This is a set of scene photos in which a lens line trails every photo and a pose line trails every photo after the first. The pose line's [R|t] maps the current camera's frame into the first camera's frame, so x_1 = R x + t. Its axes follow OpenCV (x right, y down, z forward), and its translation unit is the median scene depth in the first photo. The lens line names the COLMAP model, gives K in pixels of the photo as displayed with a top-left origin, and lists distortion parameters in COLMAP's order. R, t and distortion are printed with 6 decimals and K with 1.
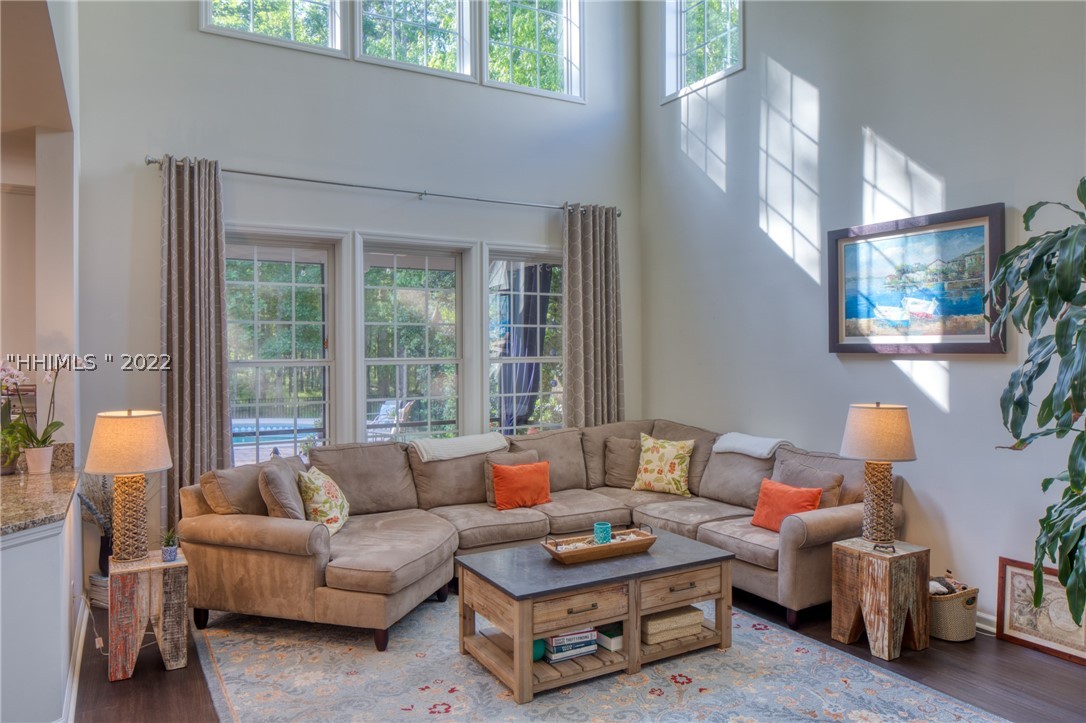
lens RADIAL K [[732.4, 0, 543.0], [0, 732.4, 361.5], [0, 0, 1]] dist [-0.001429, -0.000475]
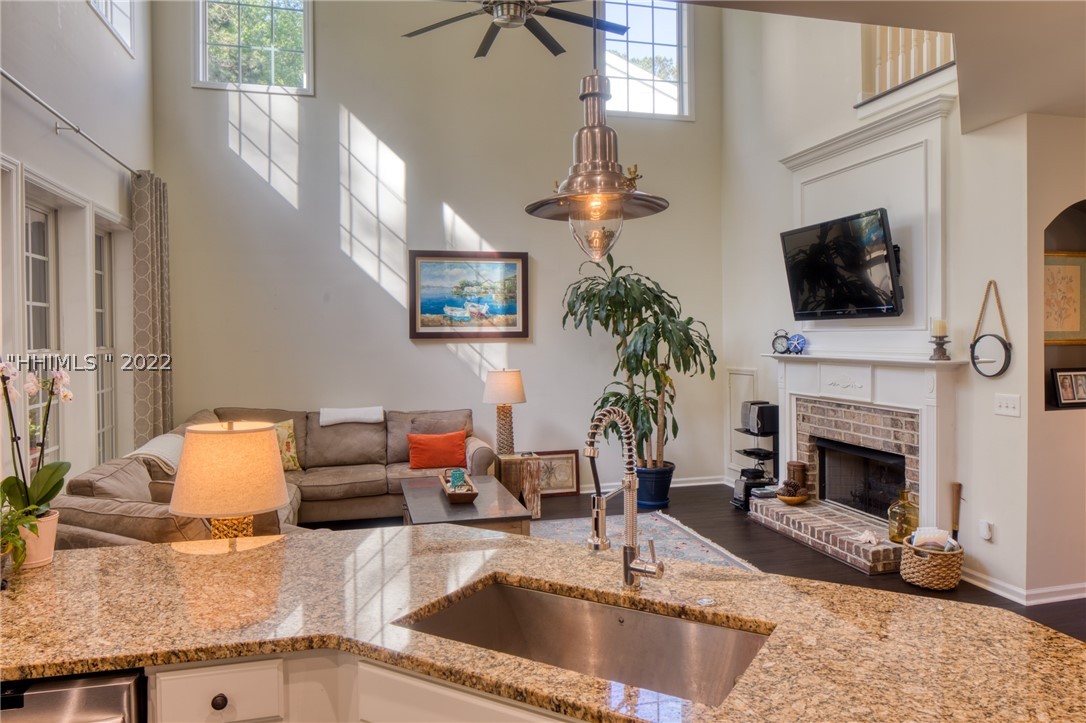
lens RADIAL K [[743.2, 0, 543.4], [0, 743.2, 342.5], [0, 0, 1]] dist [-0.001553, -0.000616]
pose [[0.267284, -0.010110, 0.963565, -0.894544], [0.022673, 0.999734, 0.004201, -0.004794], [-0.963351, 0.020724, 0.267442, 0.393838]]
